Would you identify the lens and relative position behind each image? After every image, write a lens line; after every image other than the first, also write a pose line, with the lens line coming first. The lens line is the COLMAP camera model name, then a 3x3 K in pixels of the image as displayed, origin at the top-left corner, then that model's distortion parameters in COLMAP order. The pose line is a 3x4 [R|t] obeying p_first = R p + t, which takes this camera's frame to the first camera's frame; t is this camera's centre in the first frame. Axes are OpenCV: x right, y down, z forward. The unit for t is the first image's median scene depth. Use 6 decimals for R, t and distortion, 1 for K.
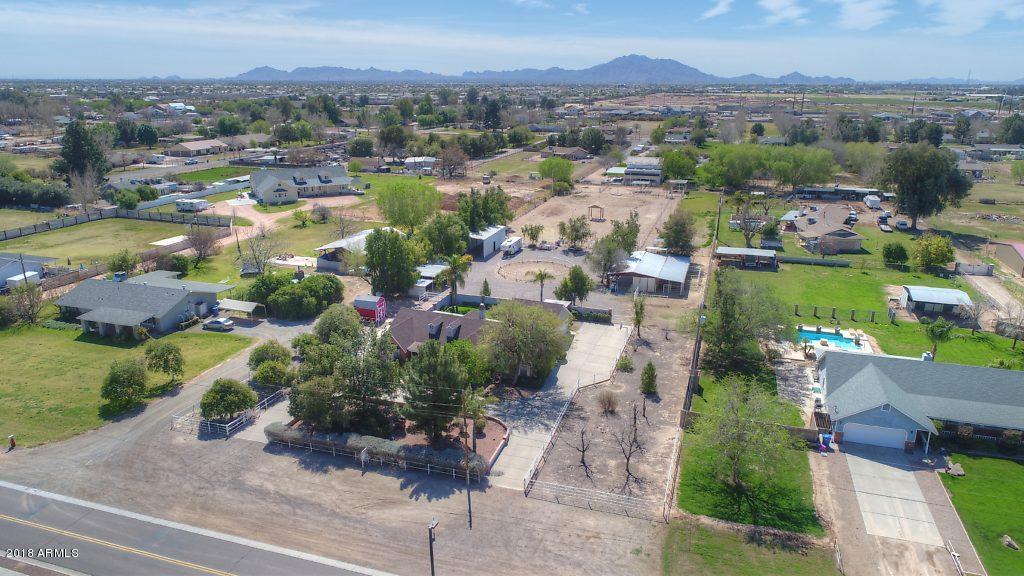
lens RADIAL K [[683.6, 0, 518.3], [0, 683.6, 283.8], [0, 0, 1]] dist [-0.005356, 0.002370]
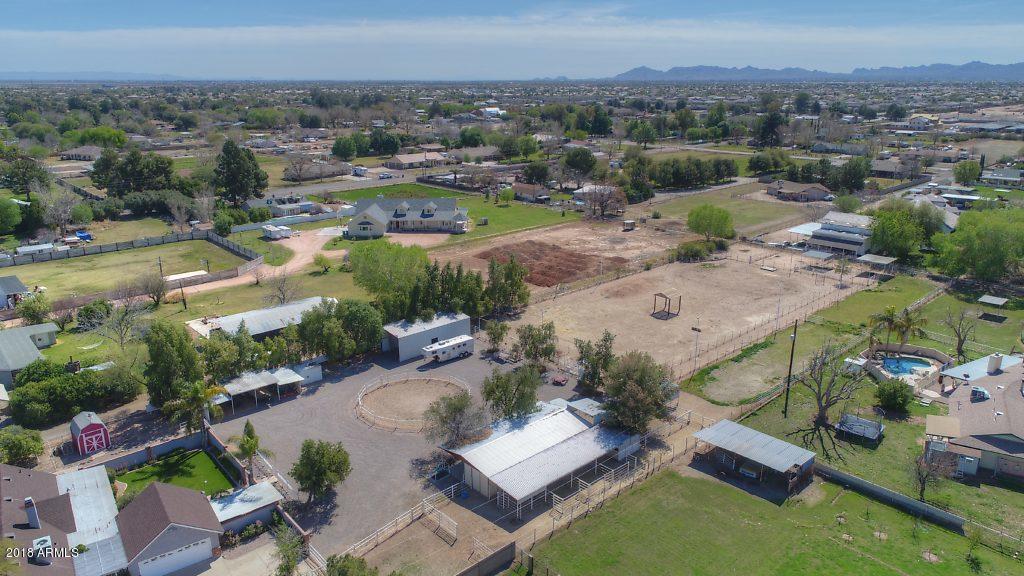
lens RADIAL K [[683.6, 0, 511.6], [0, 683.6, 298.2], [0, 0, 1]] dist [-0.005356, 0.002370]
pose [[0.867095, 0.143474, -0.477034, 0.339113], [-0.133717, 0.989517, 0.054555, -0.138683], [0.479861, 0.016483, 0.877190, 0.349512]]
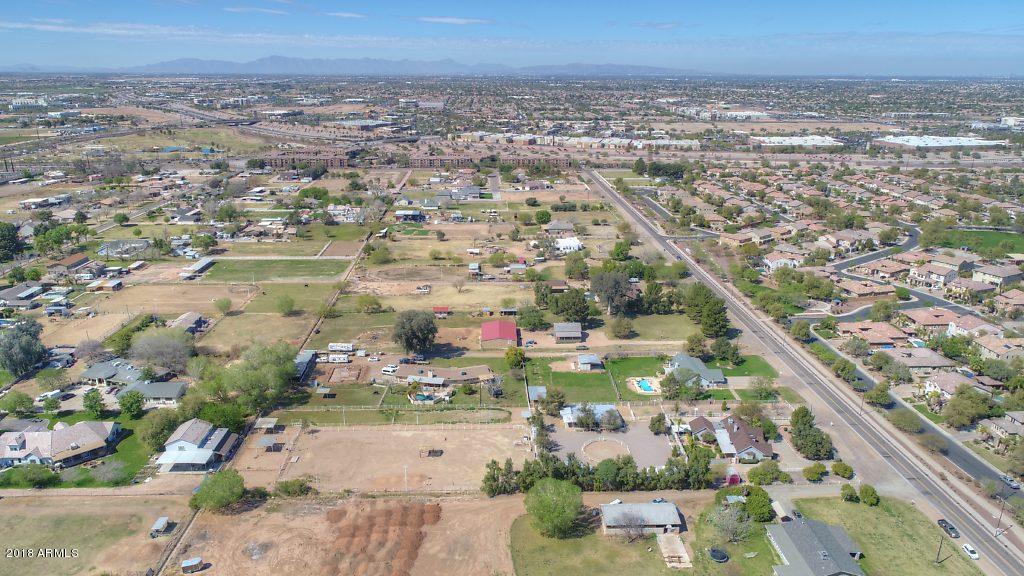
lens RADIAL K [[683.6, 0, 496.3], [0, 683.6, 292.6], [0, 0, 1]] dist [-0.005356, 0.002370]
pose [[-0.324195, -0.299562, 0.897307, -0.987723], [0.265652, 0.881539, 0.390278, -0.850902], [-0.907924, 0.364898, -0.206211, 1.141487]]
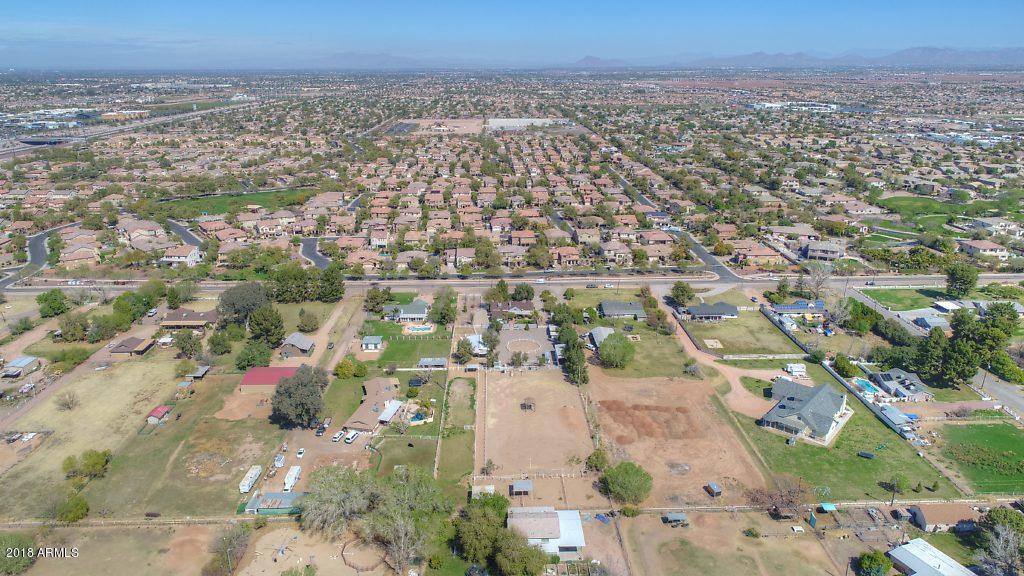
lens RADIAL K [[683.6, 0, 509.1], [0, 683.6, 285.9], [0, 0, 1]] dist [-0.005356, 0.002370]
pose [[-0.946094, 0.098318, -0.308610, 0.601916], [-0.092066, 0.831879, 0.547267, -1.141481], [0.310533, 0.546179, -0.777984, 2.104017]]
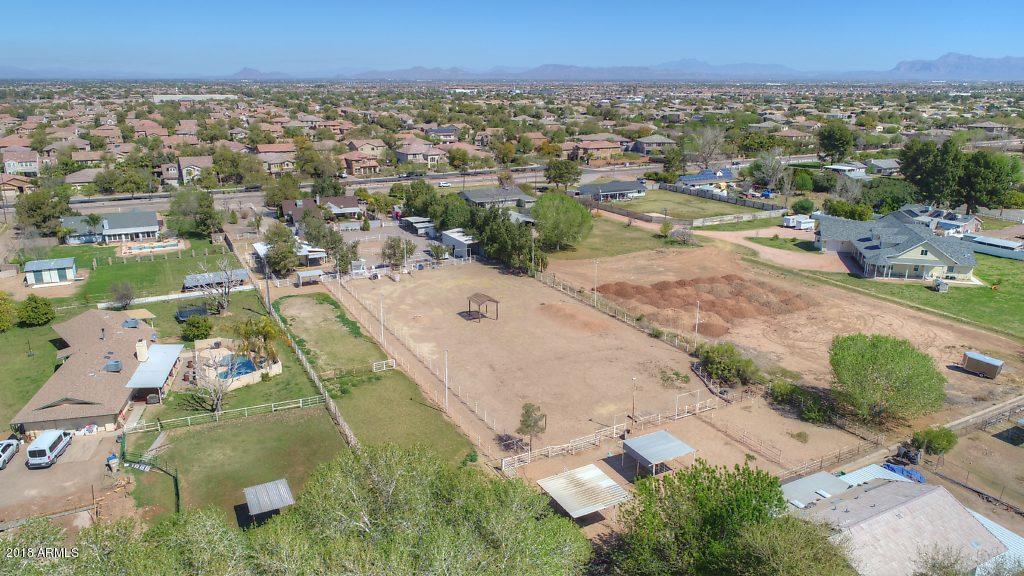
lens RADIAL K [[683.6, 0, 510.7], [0, 683.6, 287.6], [0, 0, 1]] dist [-0.005356, 0.002370]
pose [[-0.699781, 0.197532, -0.686503, 0.580074], [-0.210186, 0.861535, 0.462147, -0.462178], [0.682736, 0.467695, -0.561367, 1.503409]]
